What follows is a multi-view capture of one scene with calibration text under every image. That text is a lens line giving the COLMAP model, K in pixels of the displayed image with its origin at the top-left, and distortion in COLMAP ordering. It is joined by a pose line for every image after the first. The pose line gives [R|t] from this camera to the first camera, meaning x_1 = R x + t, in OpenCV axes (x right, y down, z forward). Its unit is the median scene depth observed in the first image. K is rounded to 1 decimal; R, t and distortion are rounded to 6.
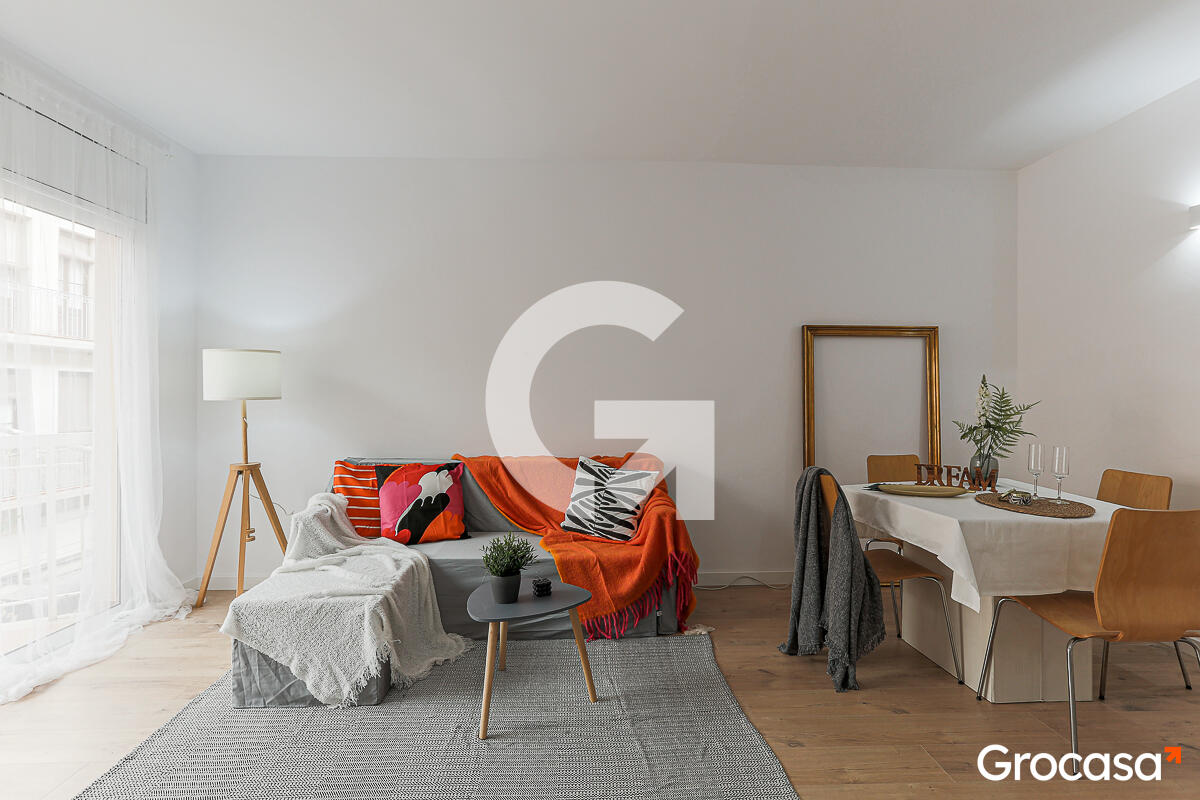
lens RADIAL K [[596.7, 0, 607.6], [0, 596.7, 394.7], [0, 0, 1]] dist [-0.029211, 0.019760]
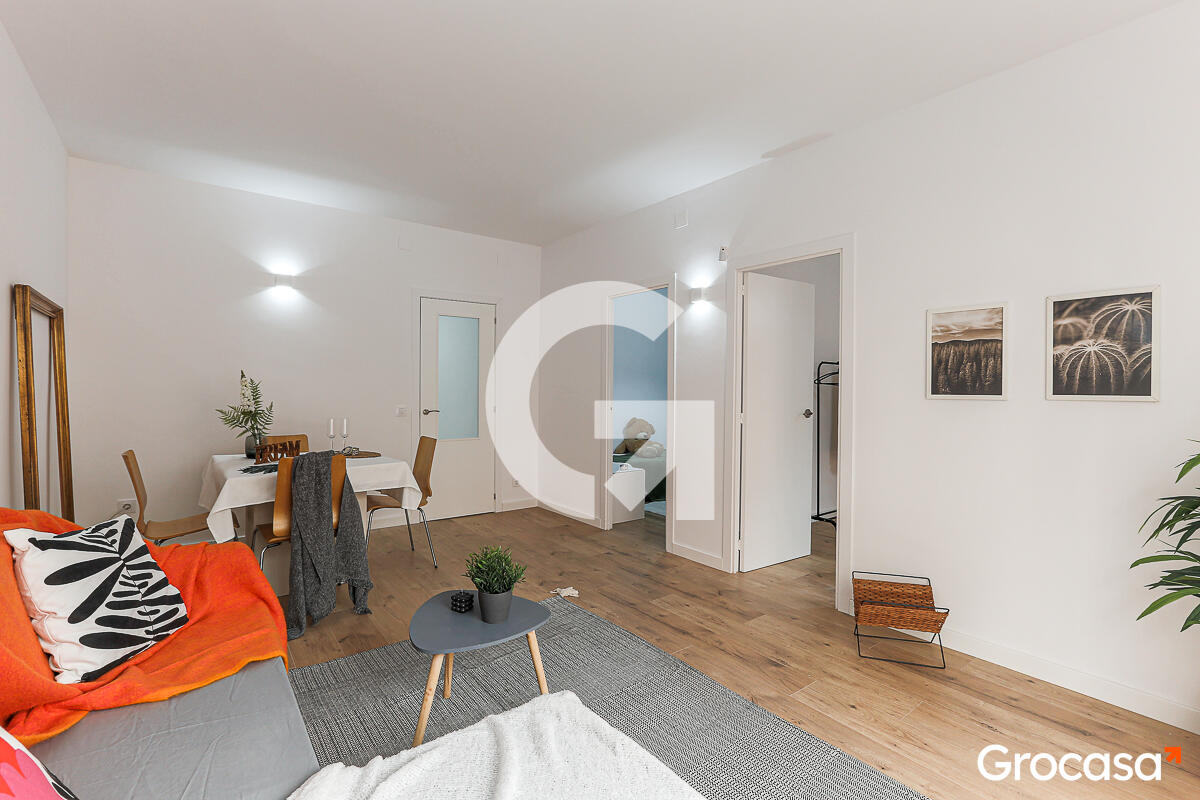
lens RADIAL K [[536.4, 0, 597.4], [0, 536.4, 392.0], [0, 0, 1]] dist [-0.032763, 0.017985]
pose [[-0.562930, -0.010755, 0.826435, -0.744590], [-0.007795, 0.999940, 0.007704, -0.003488], [-0.826468, -0.002105, -0.562980, 1.076117]]
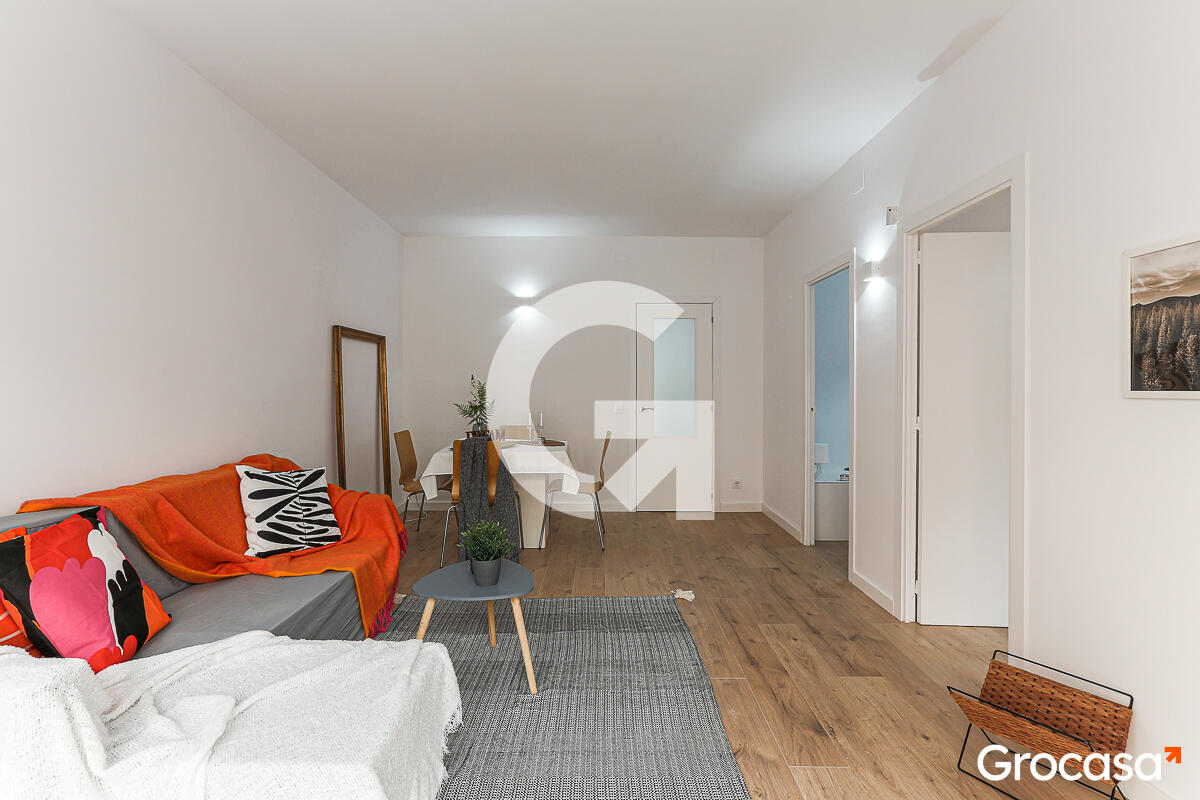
lens RADIAL K [[536.4, 0, 597.4], [0, 536.4, 392.0], [0, 0, 1]] dist [-0.032763, 0.017985]
pose [[0.048183, -0.008819, 0.998800, -0.887601], [-0.002145, 0.999958, 0.008933, 0.000619], [-0.998836, -0.002573, 0.048162, 0.619219]]
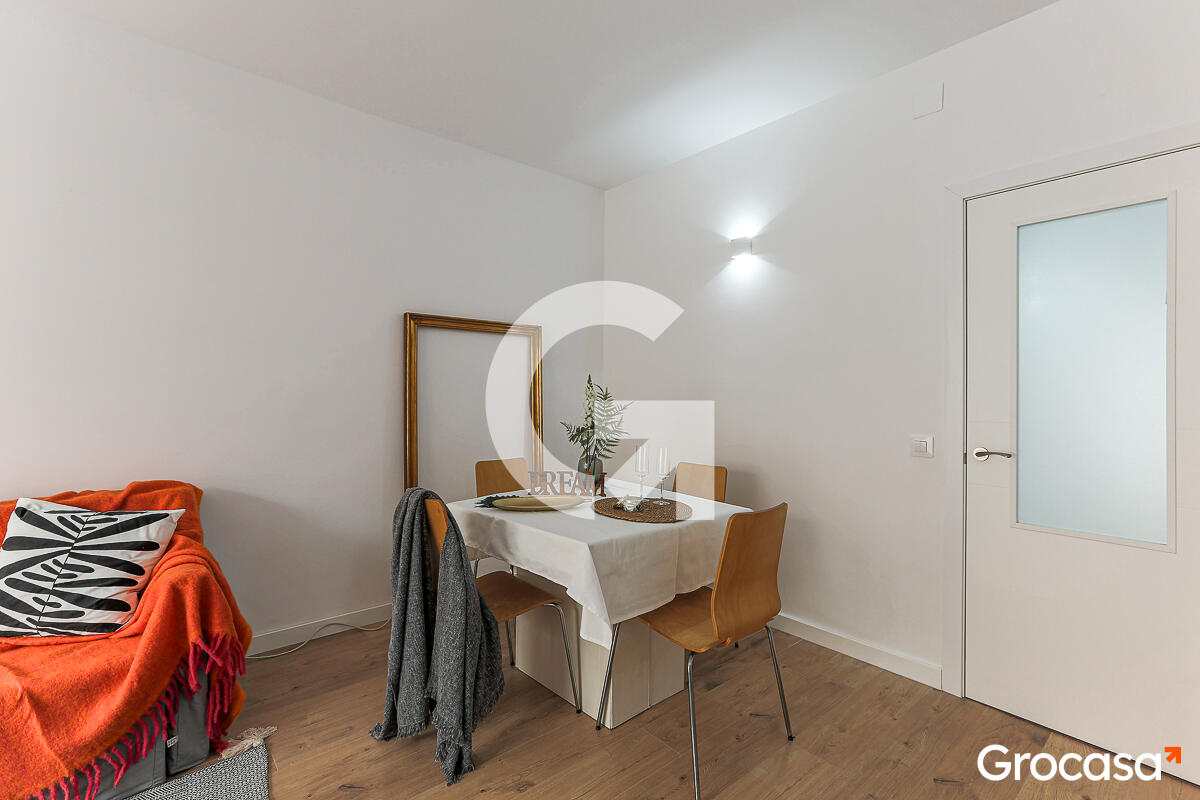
lens RADIAL K [[536.4, 0, 597.4], [0, 536.4, 392.0], [0, 0, 1]] dist [-0.032763, 0.017985]
pose [[0.789504, 0.006053, 0.613716, 0.102243], [-0.005699, 0.999981, -0.002531, -0.003054], [-0.613719, -0.001499, 0.789523, 0.300437]]
